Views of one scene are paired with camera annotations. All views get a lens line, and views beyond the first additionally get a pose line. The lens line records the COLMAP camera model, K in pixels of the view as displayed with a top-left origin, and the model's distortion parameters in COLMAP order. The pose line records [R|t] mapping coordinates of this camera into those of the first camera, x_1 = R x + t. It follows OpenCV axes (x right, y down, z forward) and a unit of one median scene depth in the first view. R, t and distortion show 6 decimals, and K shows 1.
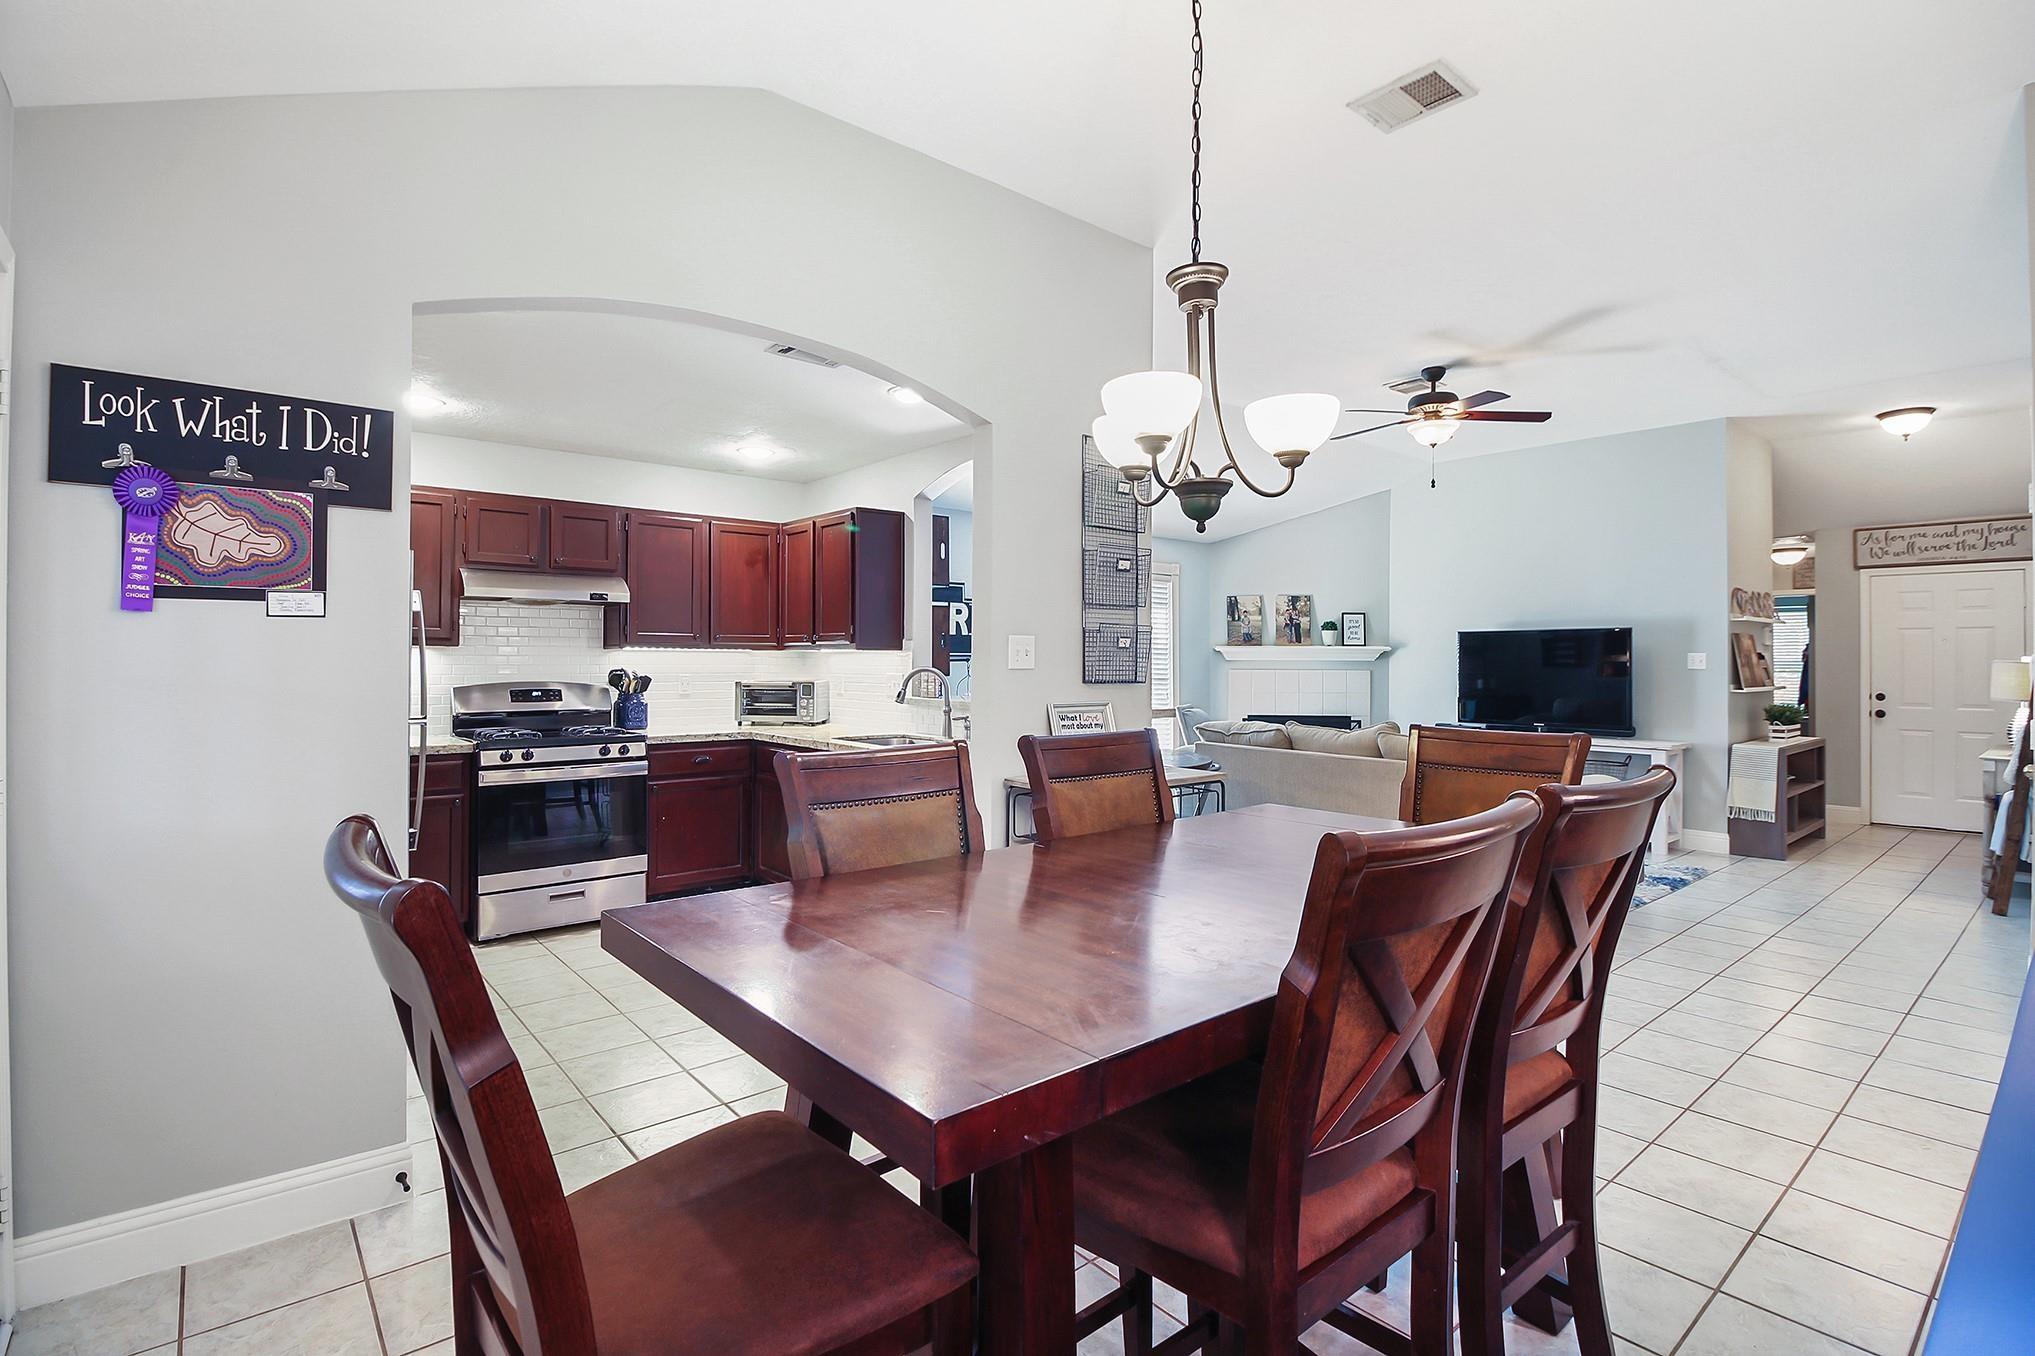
lens RADIAL K [[962.2, 0, 1020.4], [0, 962.2, 654.3], [0, 0, 1]] dist [-0.001130, -0.009177]
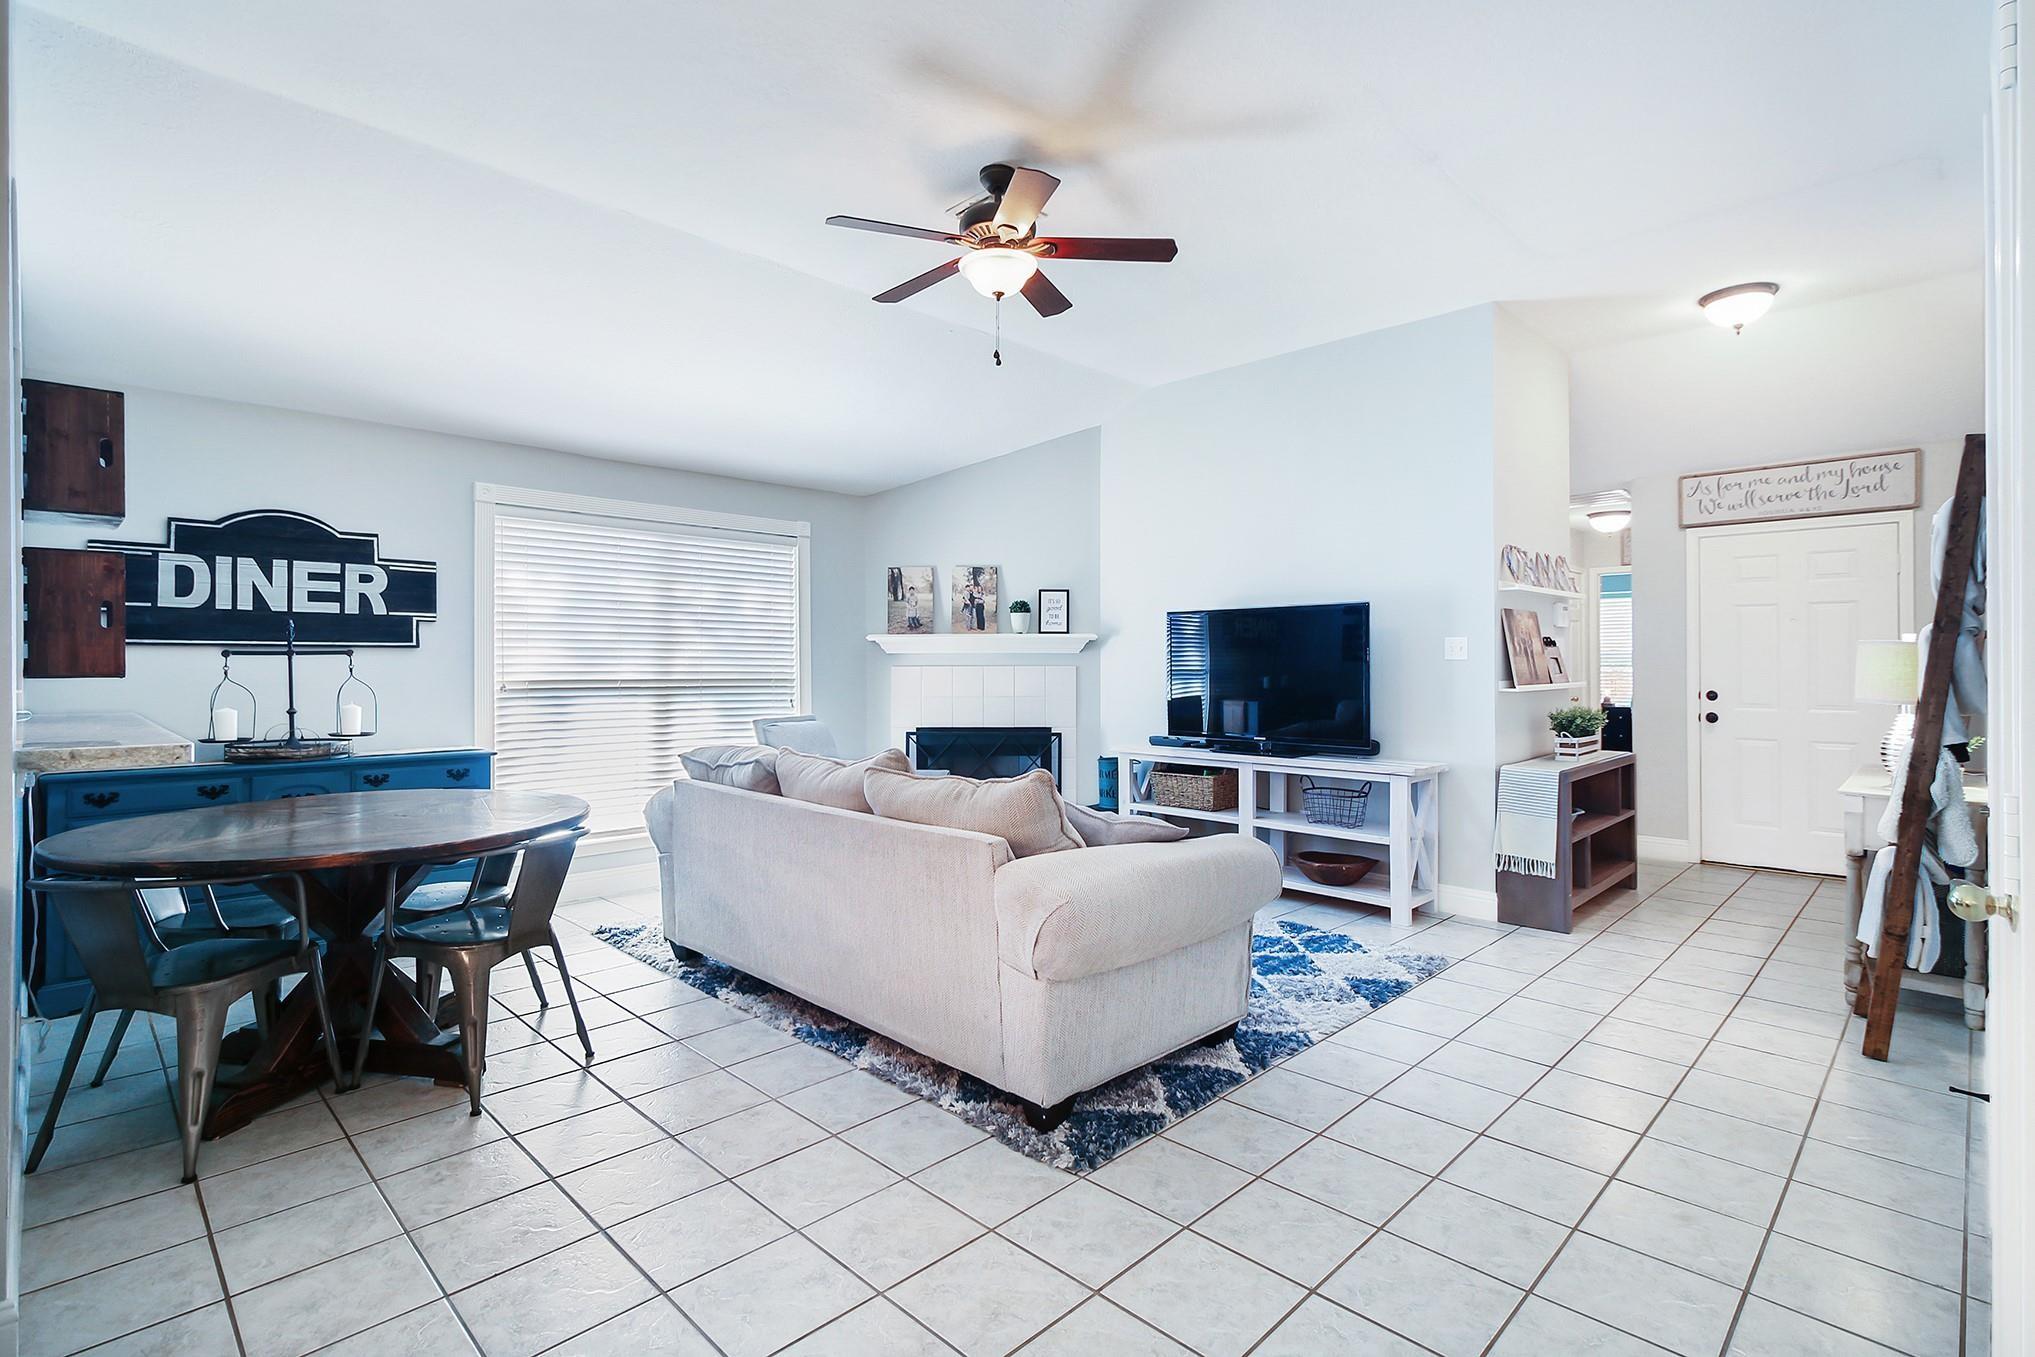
lens RADIAL K [[963.0, 0, 1020.4], [0, 963.0, 658.4], [0, 0, 1]] dist [0.001319, 0.012498]
pose [[0.996194, -0.006397, 0.086930, 0.303608], [0.006115, 0.999975, 0.003511, 0.009547], [-0.086950, -0.002966, 0.996208, 0.299194]]
